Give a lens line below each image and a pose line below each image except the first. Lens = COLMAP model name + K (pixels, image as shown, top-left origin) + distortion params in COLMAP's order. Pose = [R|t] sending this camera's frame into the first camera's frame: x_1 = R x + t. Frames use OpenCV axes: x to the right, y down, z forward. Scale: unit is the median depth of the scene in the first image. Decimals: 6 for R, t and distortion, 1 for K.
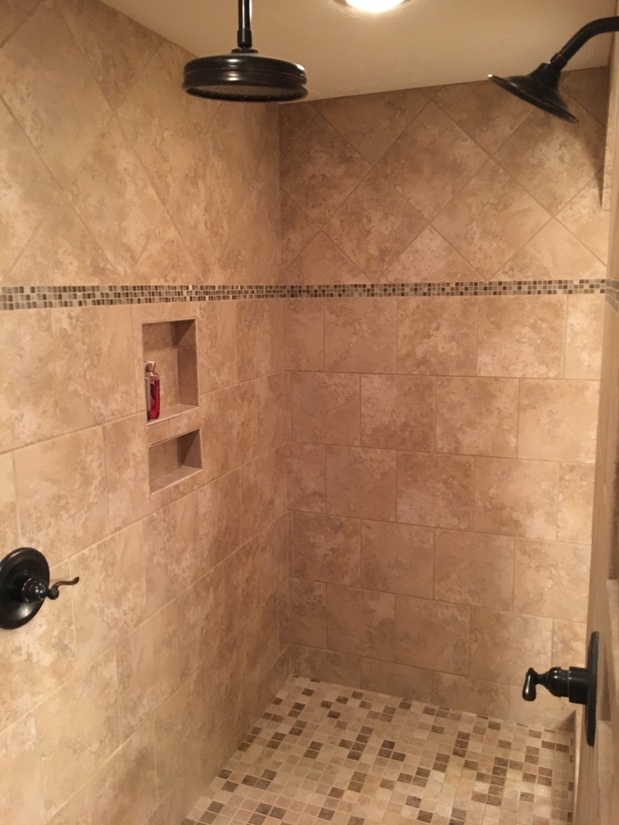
lens RADIAL K [[705.8, 0, 311.6], [0, 705.8, 411.2], [0, 0, 1]] dist [0.059845, 0.000865]
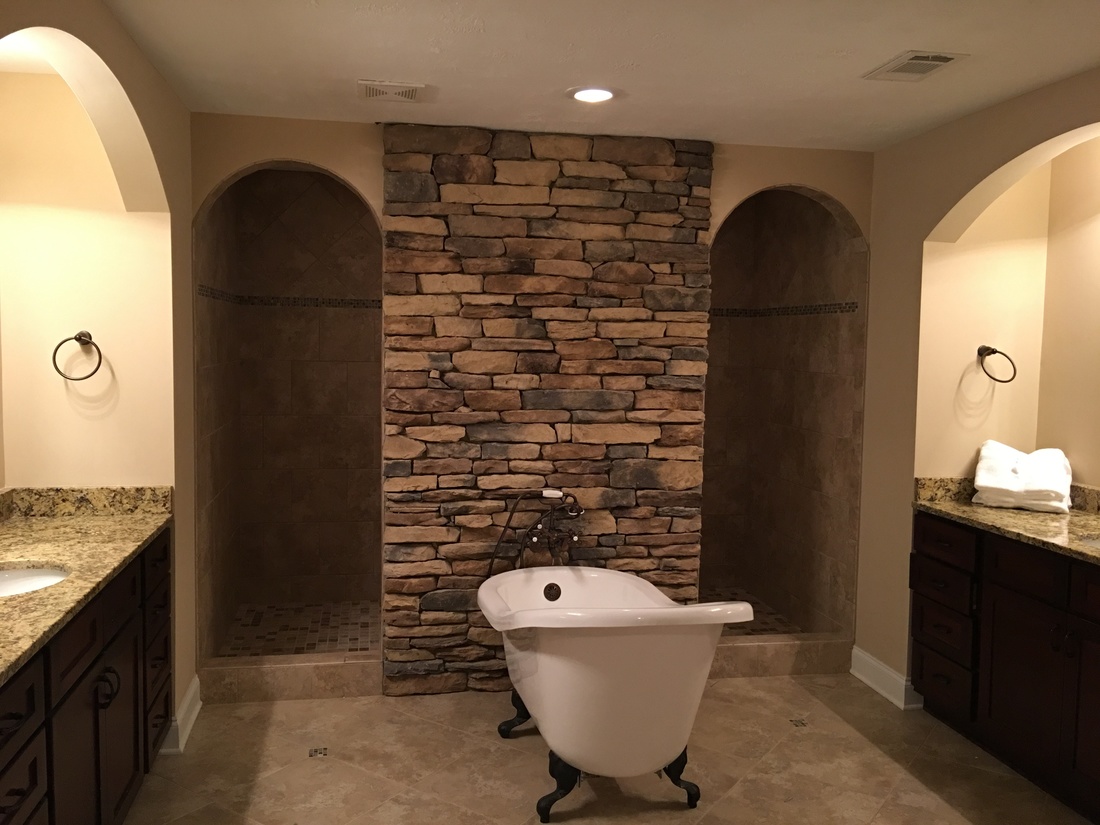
lens RADIAL K [[941.0, 0, 549.6], [0, 941.0, 412.1], [0, 0, 1]] dist [0.059845, 0.000865]
pose [[0.528372, 0.090008, -0.844229, 1.521428], [-0.174149, 0.984711, -0.004008, 0.124435], [0.830961, 0.149139, 0.535968, -0.410832]]
